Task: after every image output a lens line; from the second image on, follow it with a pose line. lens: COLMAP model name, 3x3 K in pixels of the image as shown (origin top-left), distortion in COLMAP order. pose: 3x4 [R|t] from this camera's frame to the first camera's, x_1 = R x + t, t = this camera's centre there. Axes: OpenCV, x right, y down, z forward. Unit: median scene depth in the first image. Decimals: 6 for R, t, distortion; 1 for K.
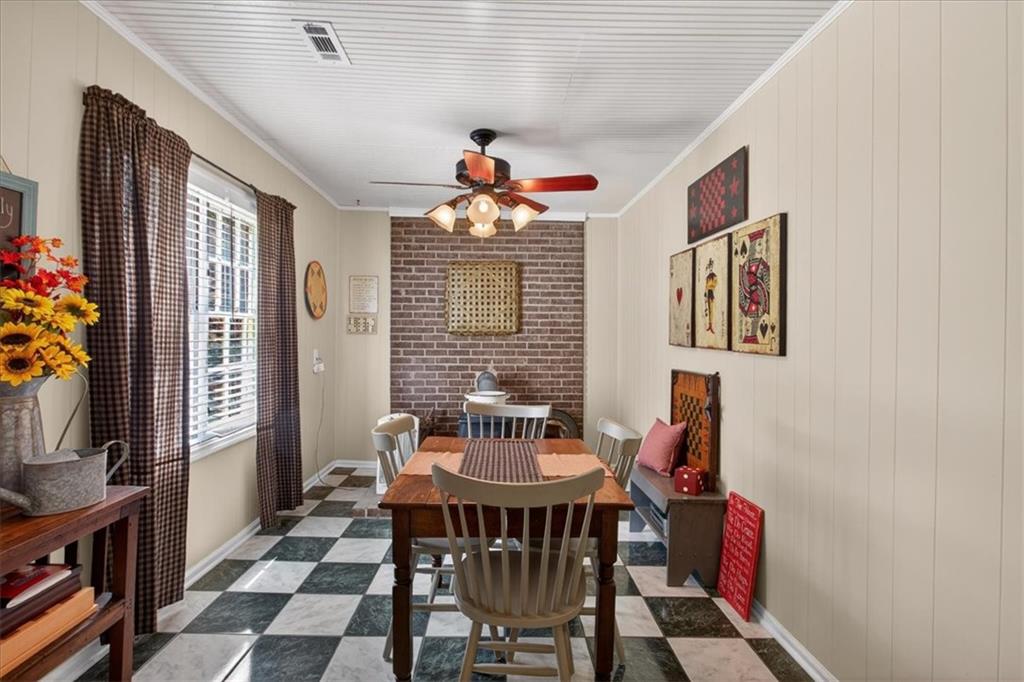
lens RADIAL K [[489.9, 0, 507.4], [0, 489.9, 327.8], [0, 0, 1]] dist [-0.003232, -0.000099]
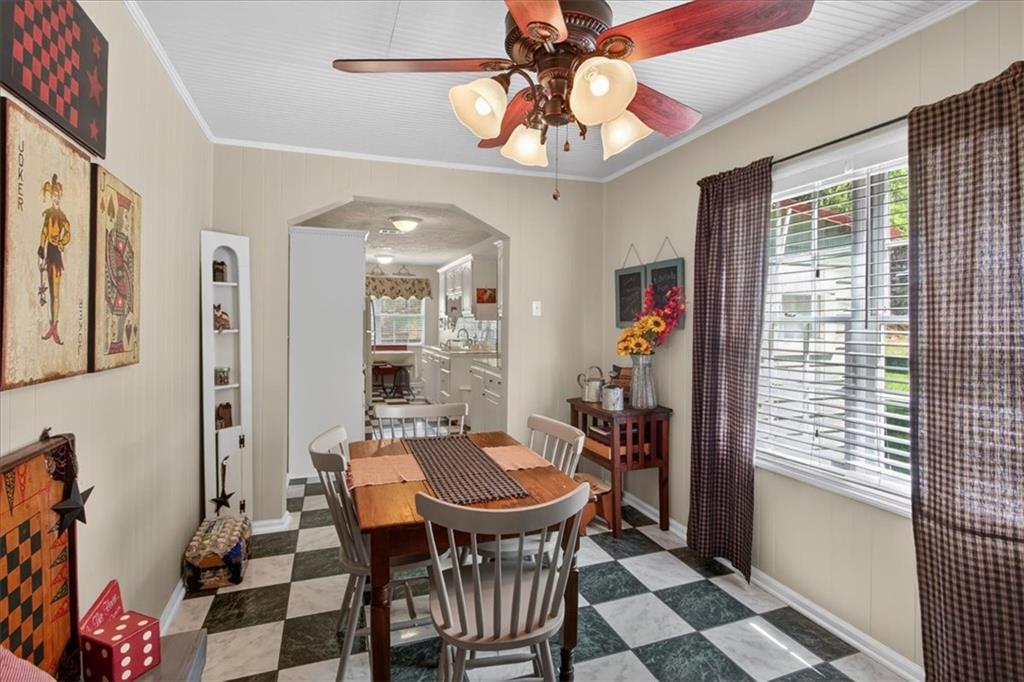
lens RADIAL K [[489.9, 0, 507.4], [0, 489.9, 327.8], [0, 0, 1]] dist [-0.003232, -0.000099]
pose [[-0.948882, -0.011026, -0.315439, 0.187272], [-0.012392, 0.999921, 0.002324, -0.011891], [0.315388, 0.006114, -0.948943, 1.755139]]
